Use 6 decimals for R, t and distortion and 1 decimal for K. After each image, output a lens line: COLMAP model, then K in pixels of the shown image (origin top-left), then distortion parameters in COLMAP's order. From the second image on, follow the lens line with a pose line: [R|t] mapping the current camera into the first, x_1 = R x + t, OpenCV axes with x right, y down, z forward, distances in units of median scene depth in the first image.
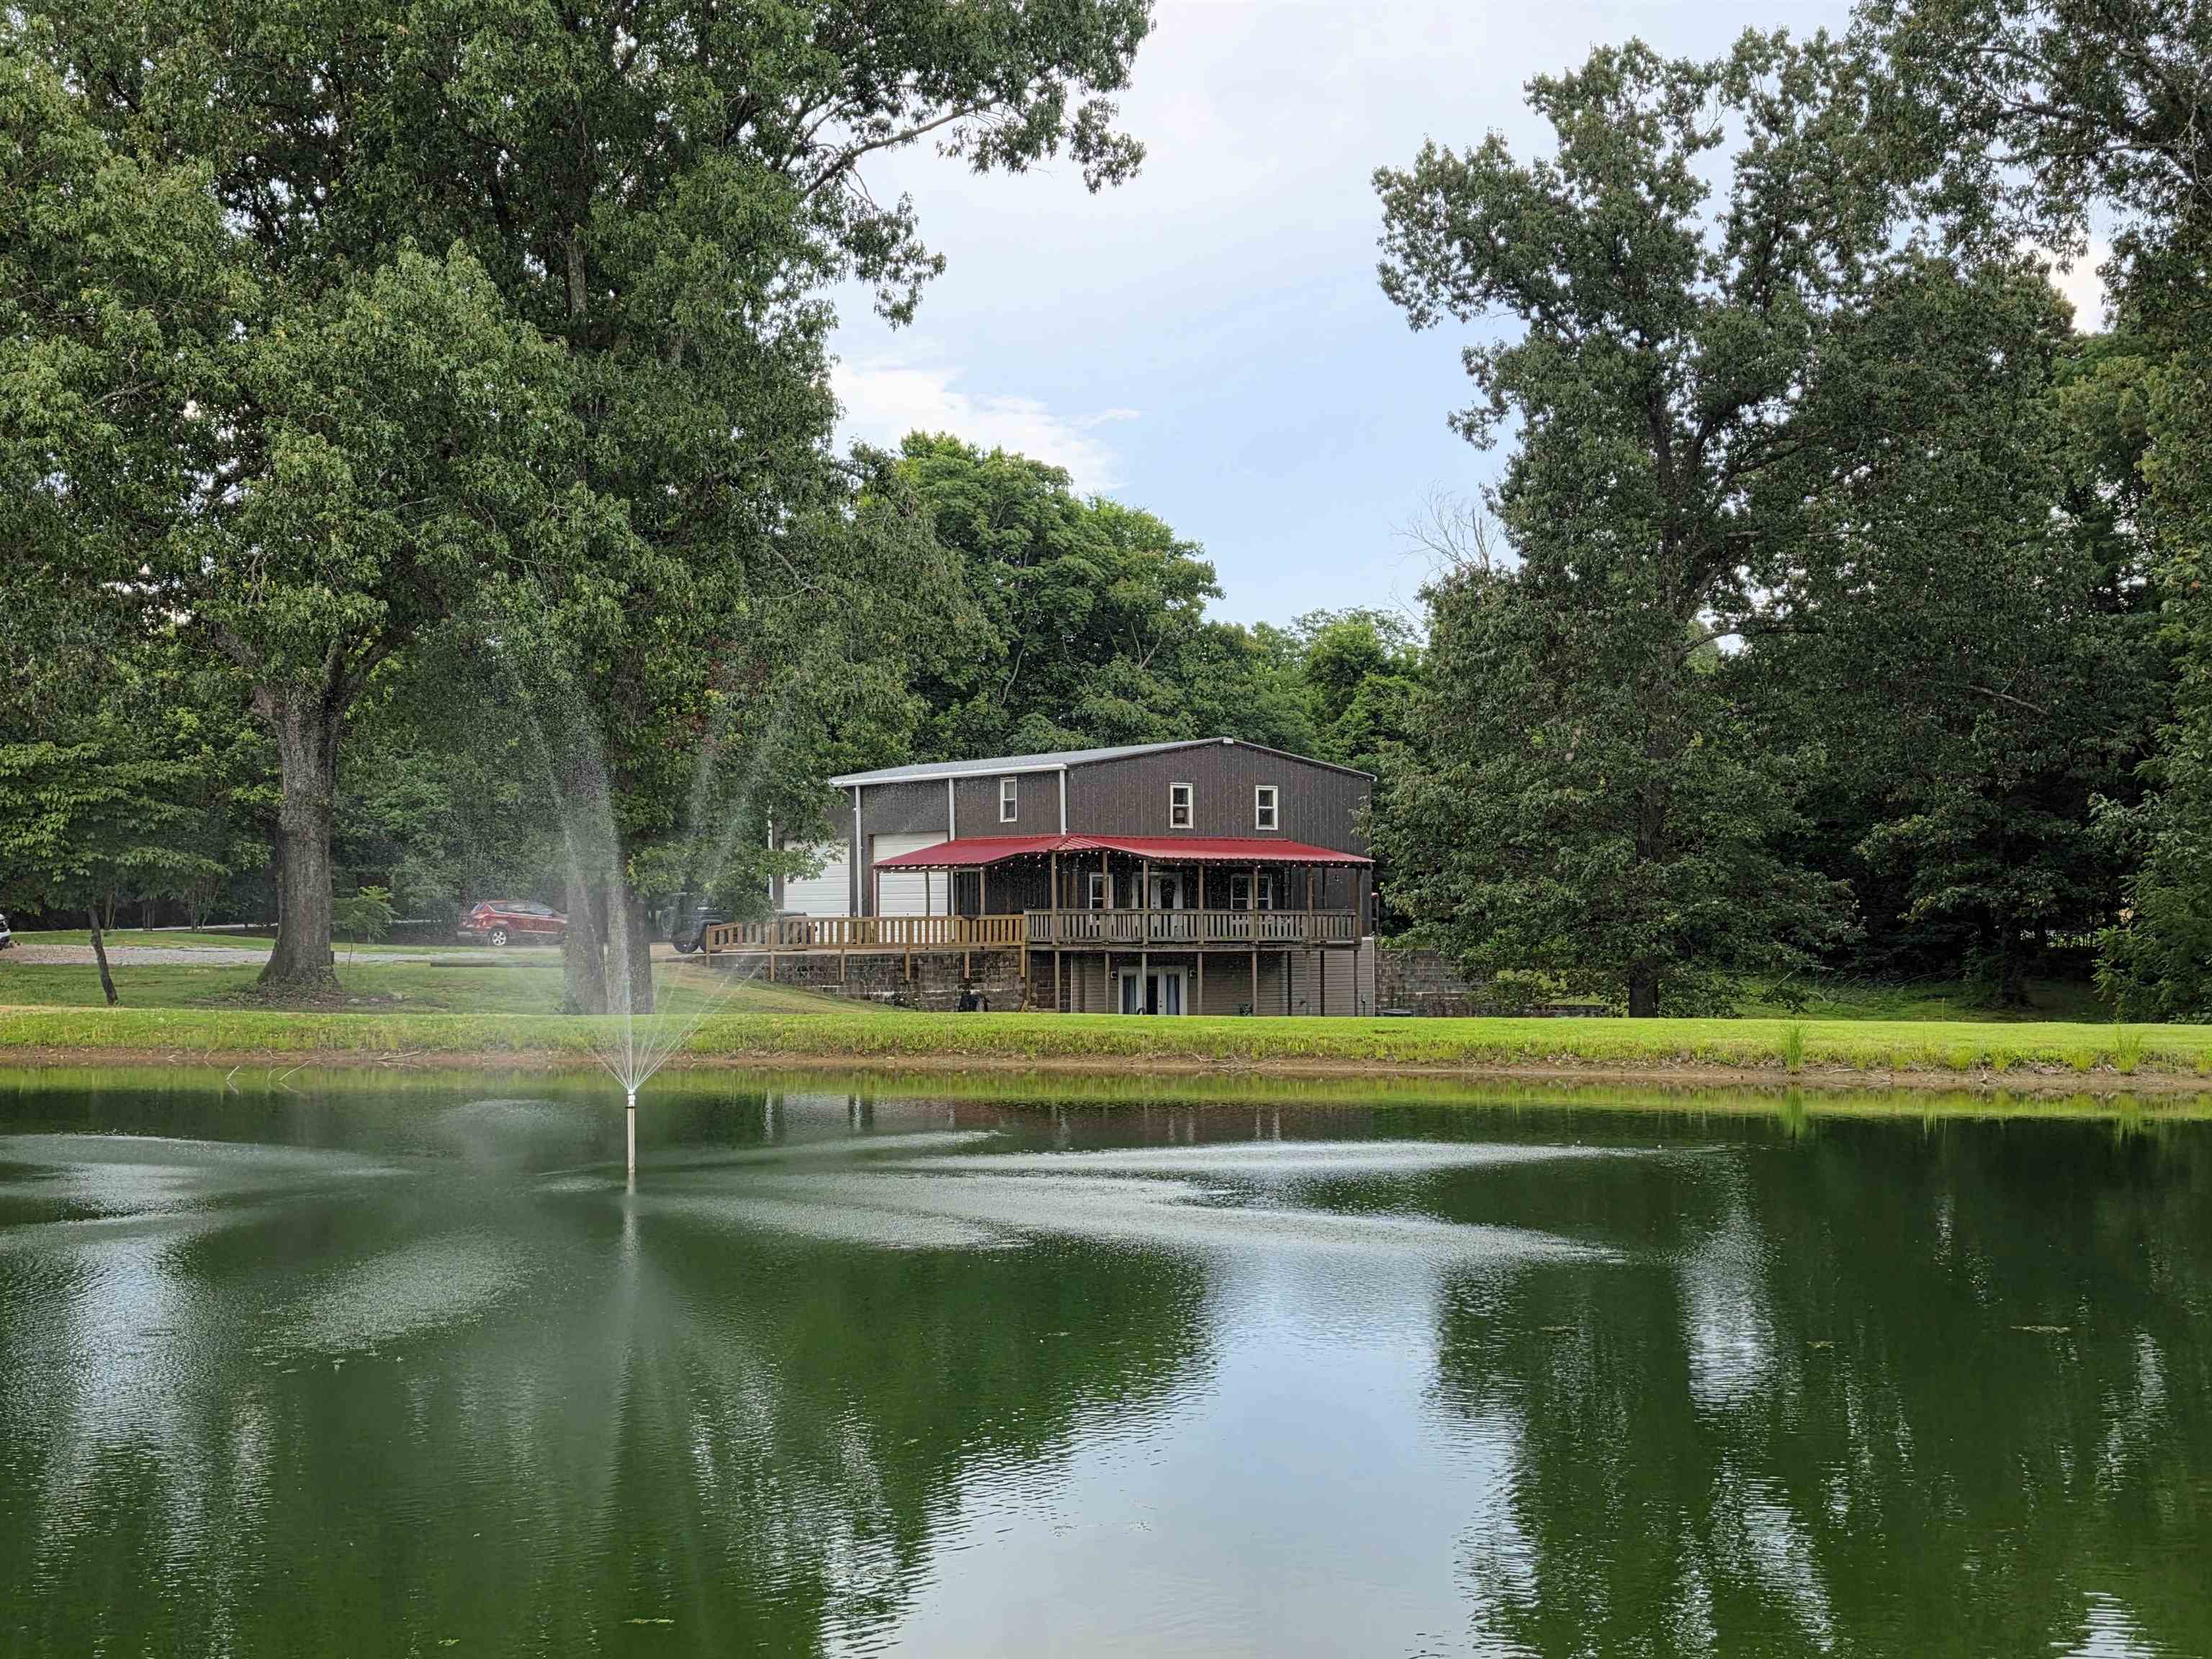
lens RADIAL K [[2581.3, 0, 1109.9], [0, 2581.3, 829.9], [0, 0, 1]] dist [0.117663, 0.000000]
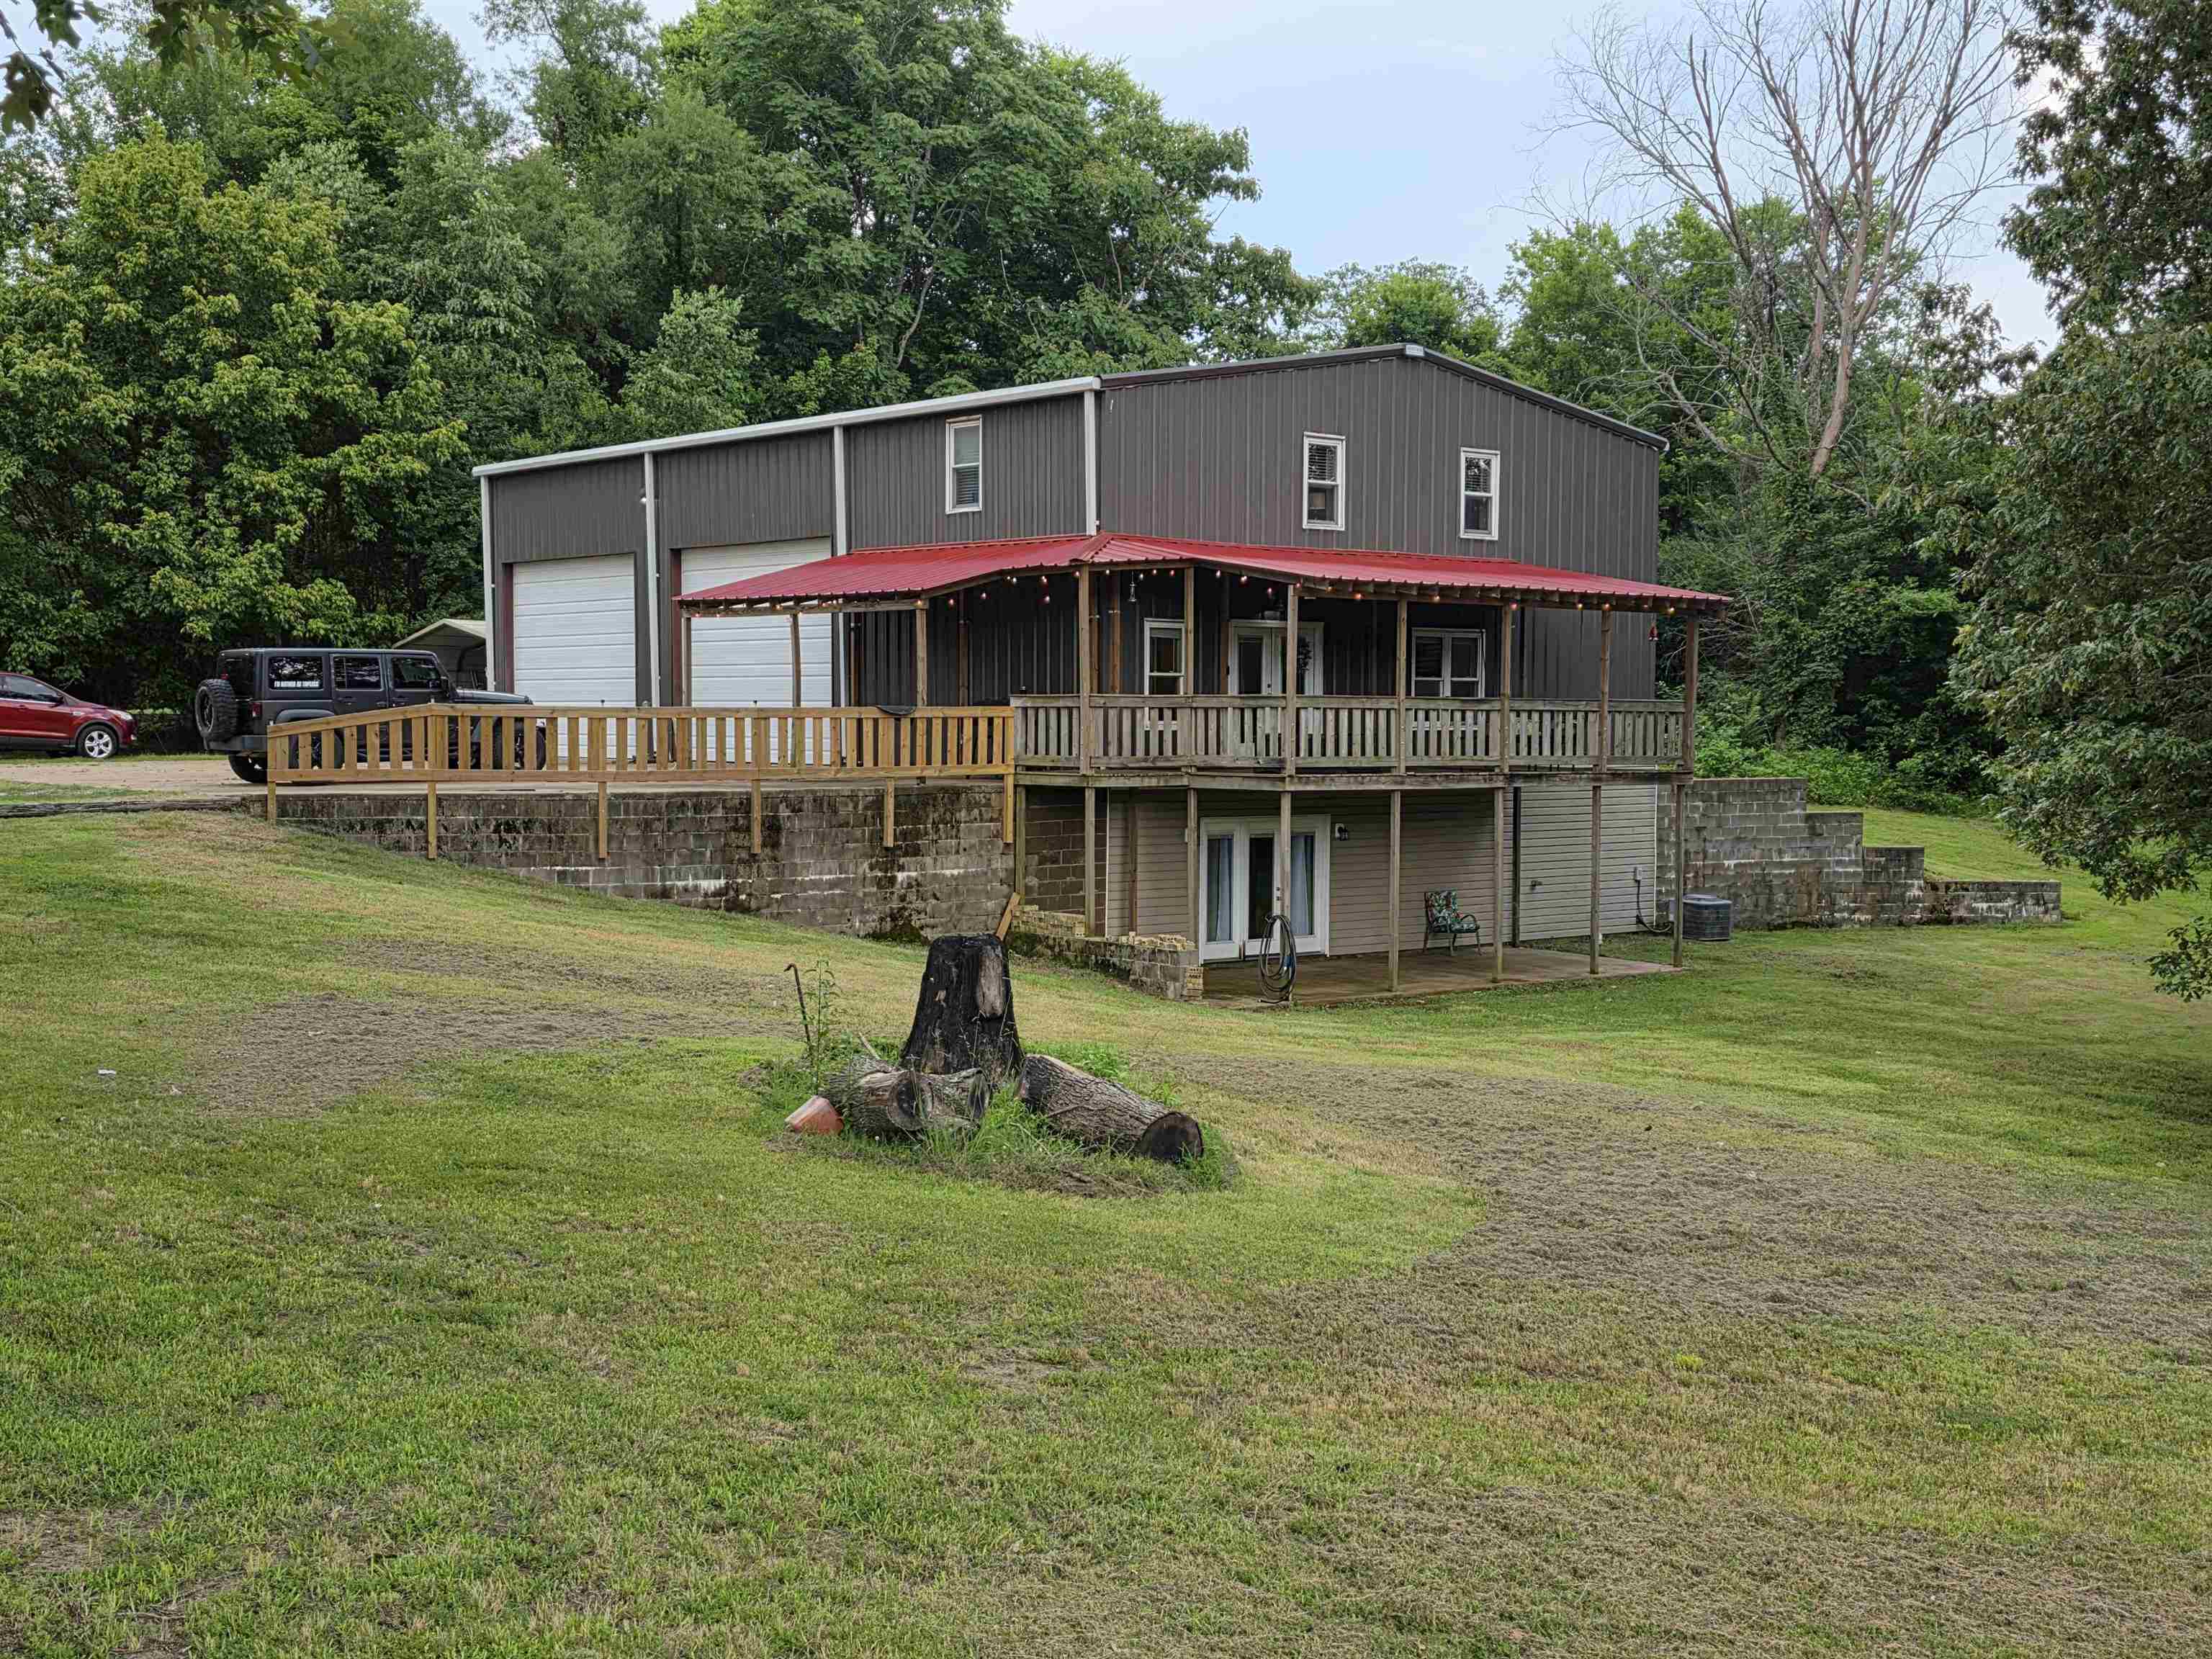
lens RADIAL K [[2581.3, 0, 1100.3], [0, 2581.3, 835.6], [0, 0, 1]] dist [0.117663, 0.000000]
pose [[0.998012, 0.003815, 0.062905, -0.045255], [-0.008749, 0.996887, 0.078351, 0.019373], [-0.062410, -0.078745, 0.994939, 0.533136]]
